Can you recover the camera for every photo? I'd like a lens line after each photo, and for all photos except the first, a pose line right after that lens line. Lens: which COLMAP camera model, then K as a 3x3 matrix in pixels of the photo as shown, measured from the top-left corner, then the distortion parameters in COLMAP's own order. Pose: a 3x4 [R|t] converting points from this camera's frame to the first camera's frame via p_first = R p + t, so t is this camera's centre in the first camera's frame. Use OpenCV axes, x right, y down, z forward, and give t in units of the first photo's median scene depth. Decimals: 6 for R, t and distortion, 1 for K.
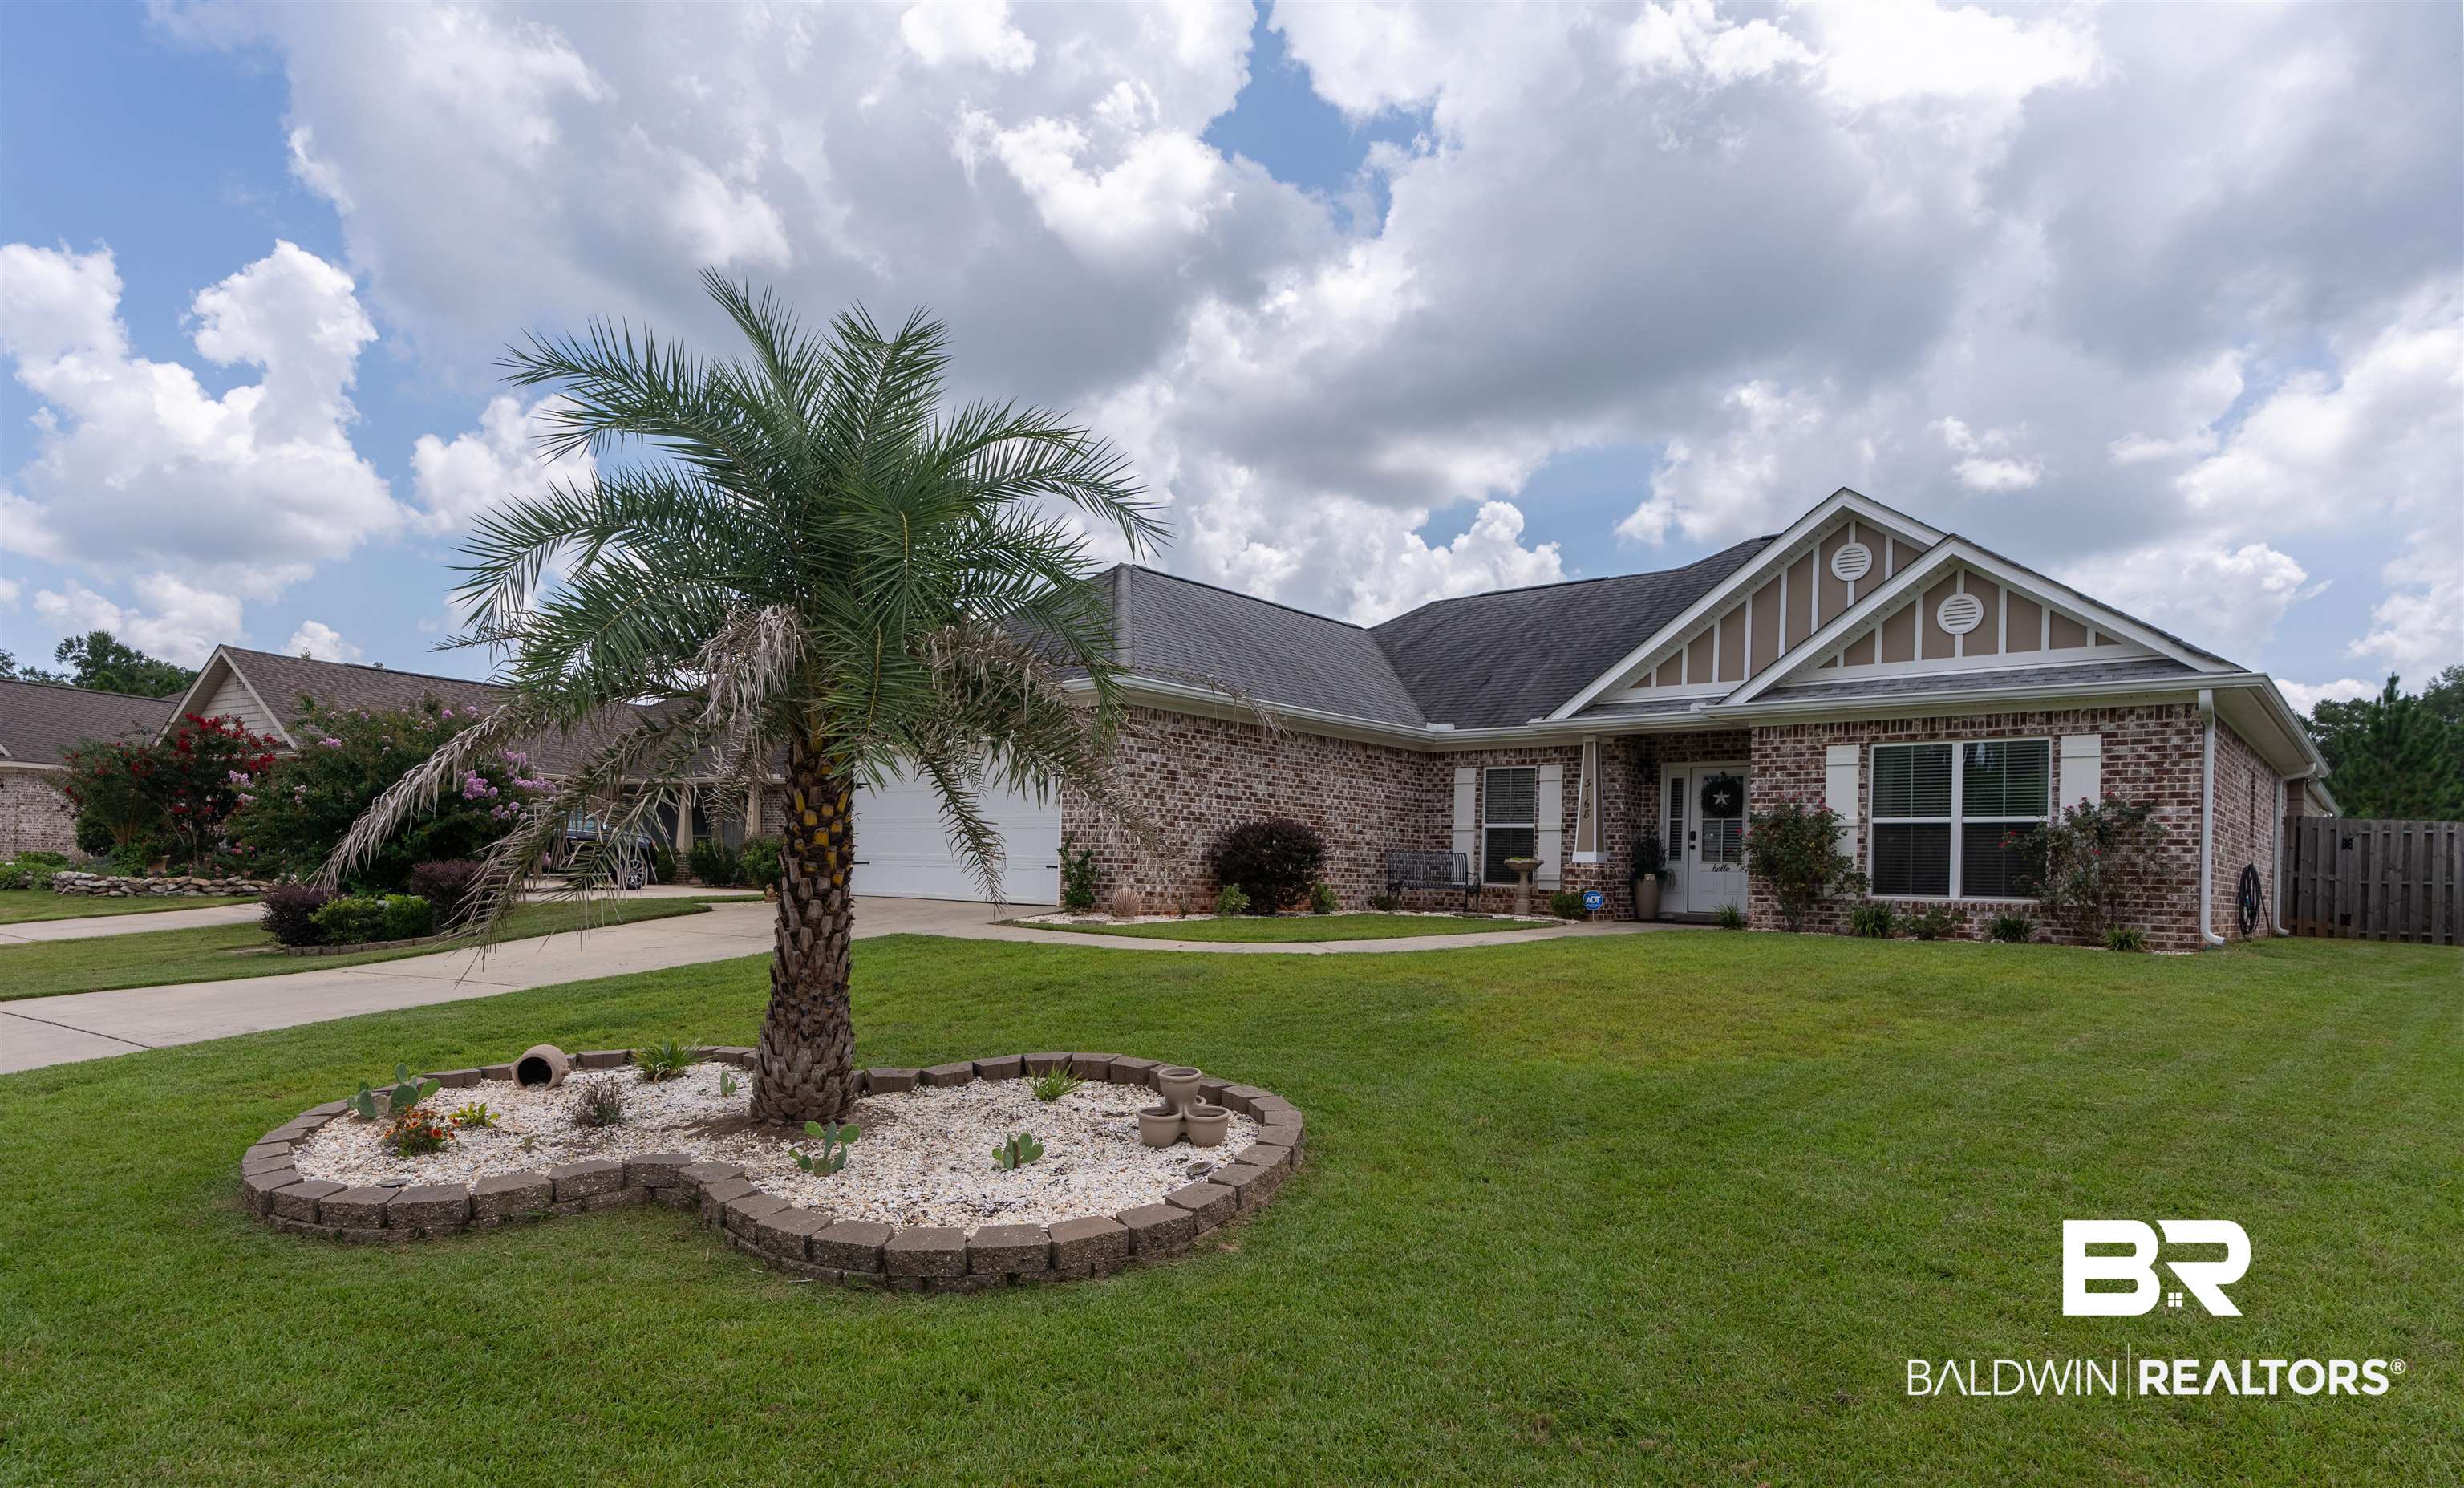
lens RADIAL K [[1436.1, 0, 1143.4], [0, 1436.1, 850.8], [0, 0, 1]] dist [0.006142, -0.003934]
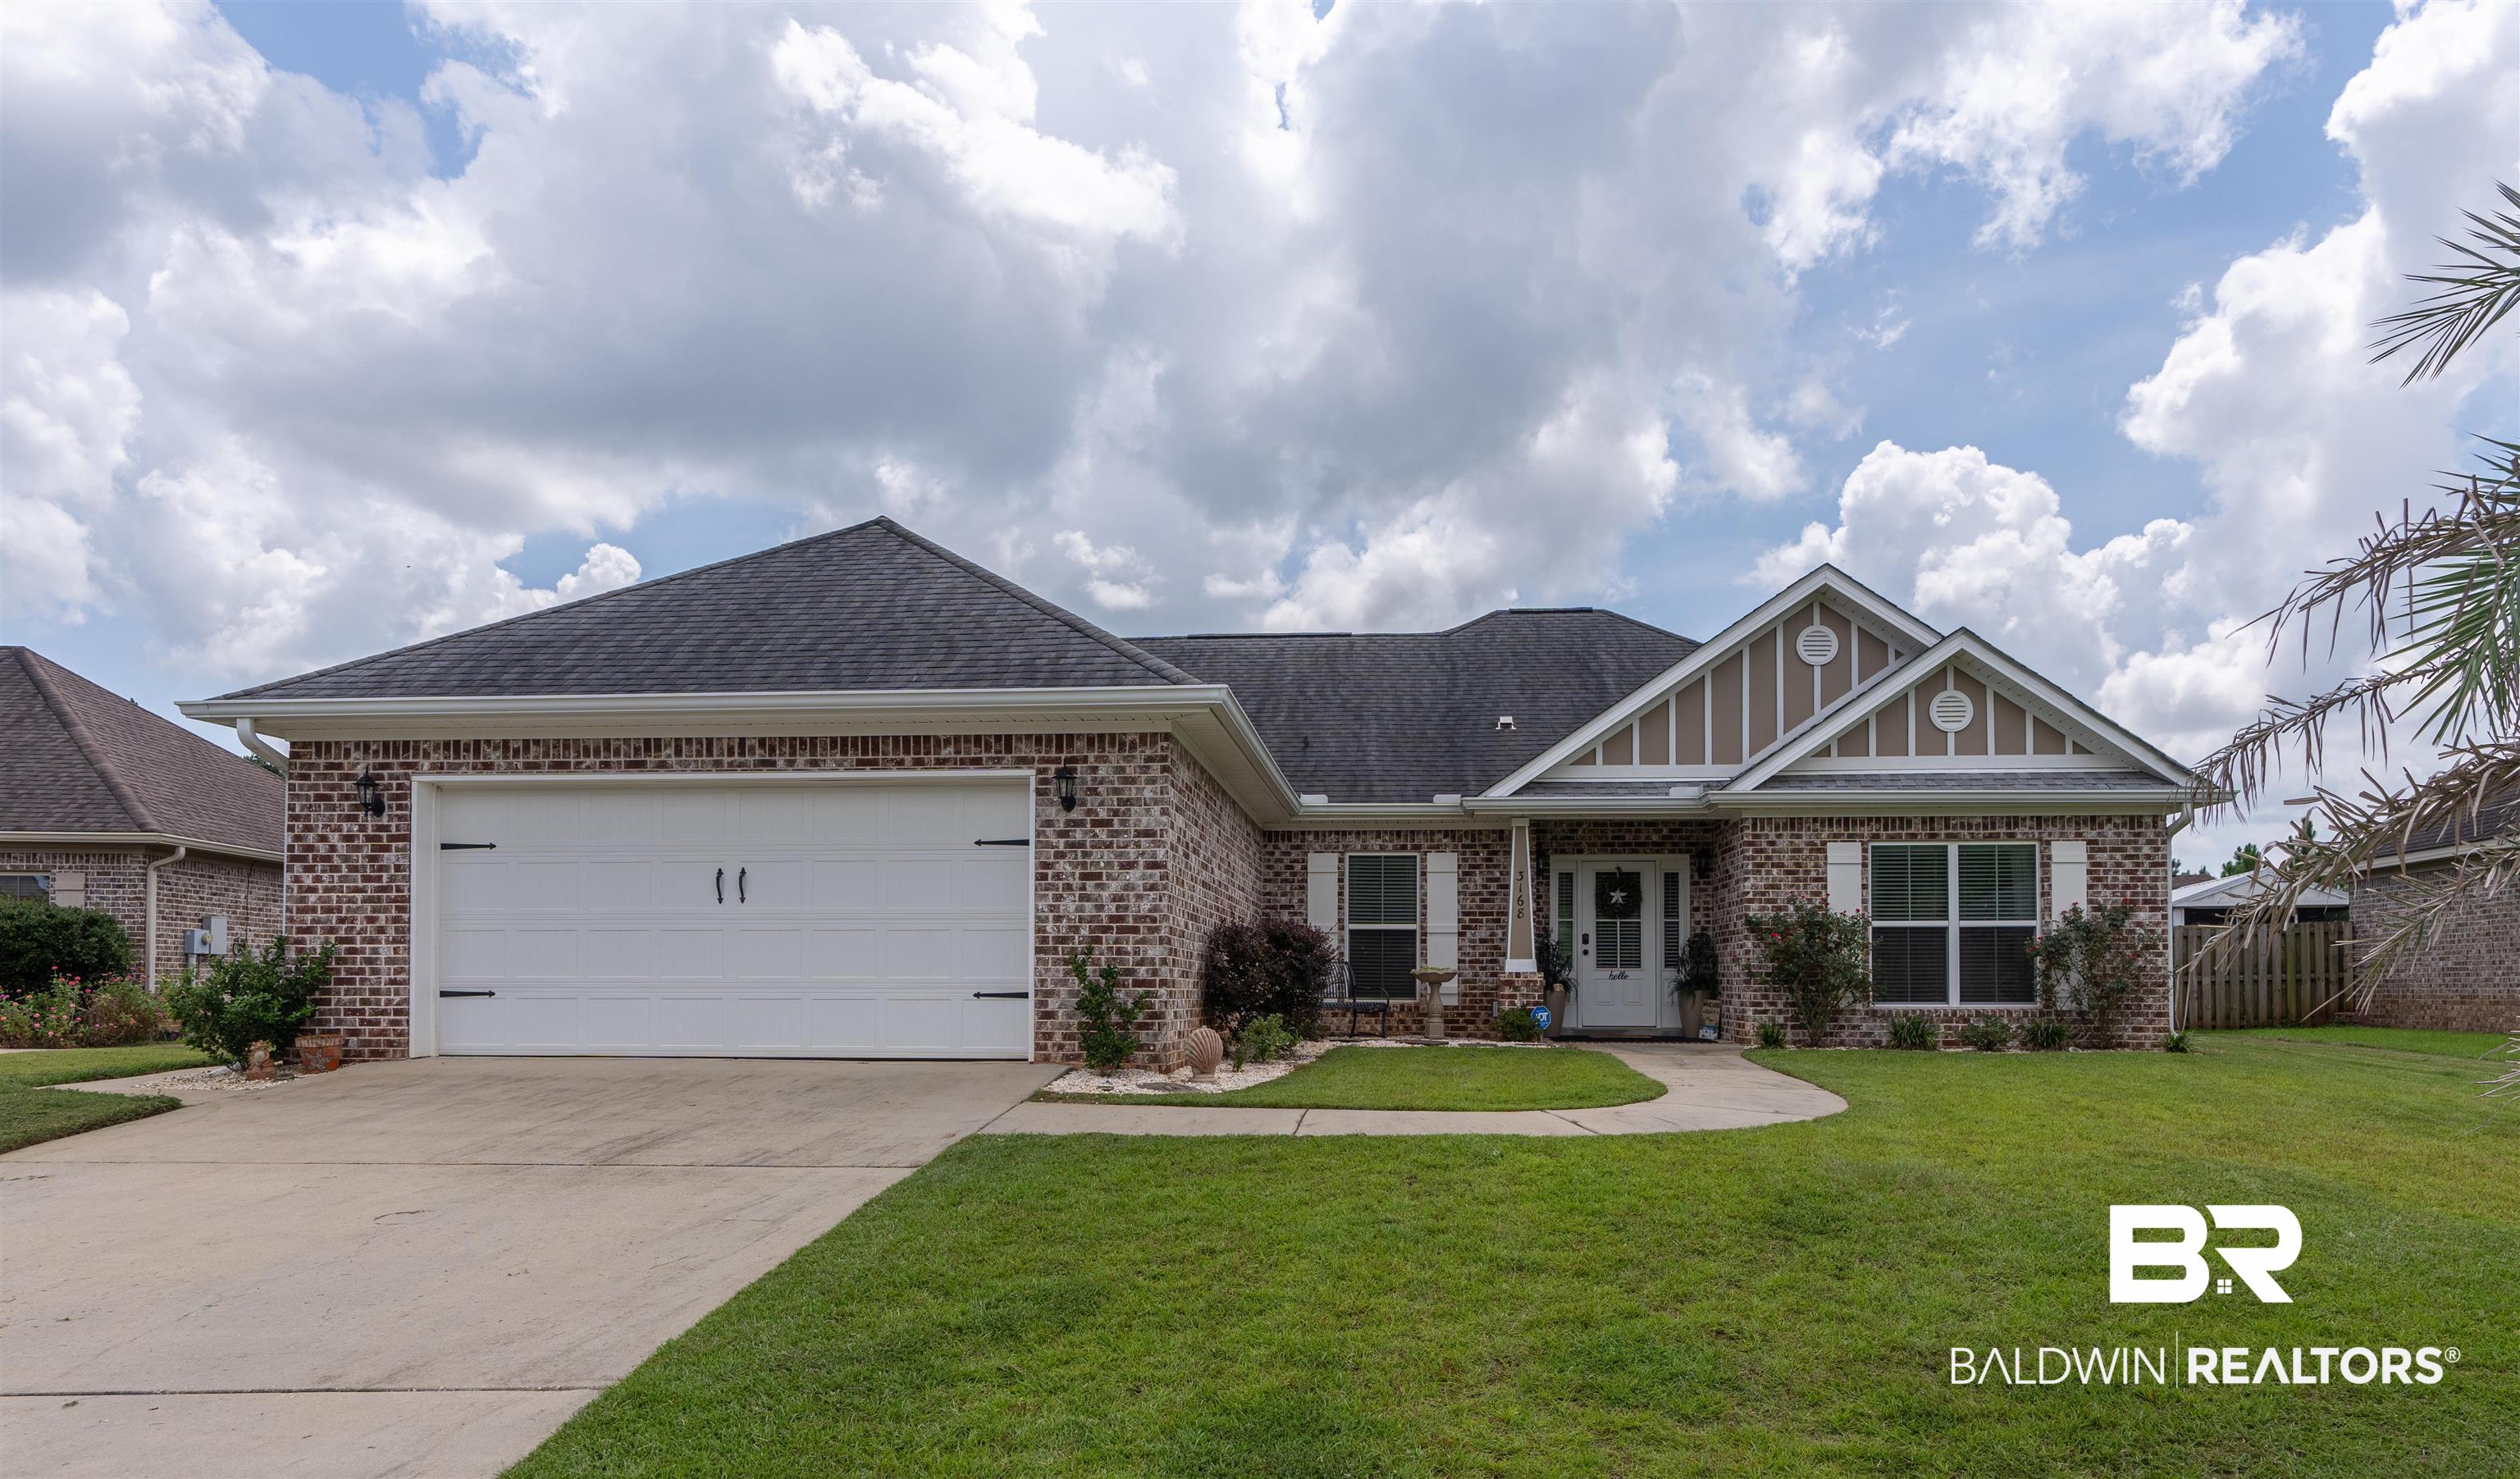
lens RADIAL K [[1564.3, 0, 1298.1], [0, 1564.3, 929.4], [0, 0, 1]] dist [-0.016175, -0.003480]
pose [[0.775610, 0.000425, 0.631213, -0.360609], [0.005929, 0.999951, -0.007959, -0.009946], [-0.631185, 0.009915, 0.775569, 0.384482]]
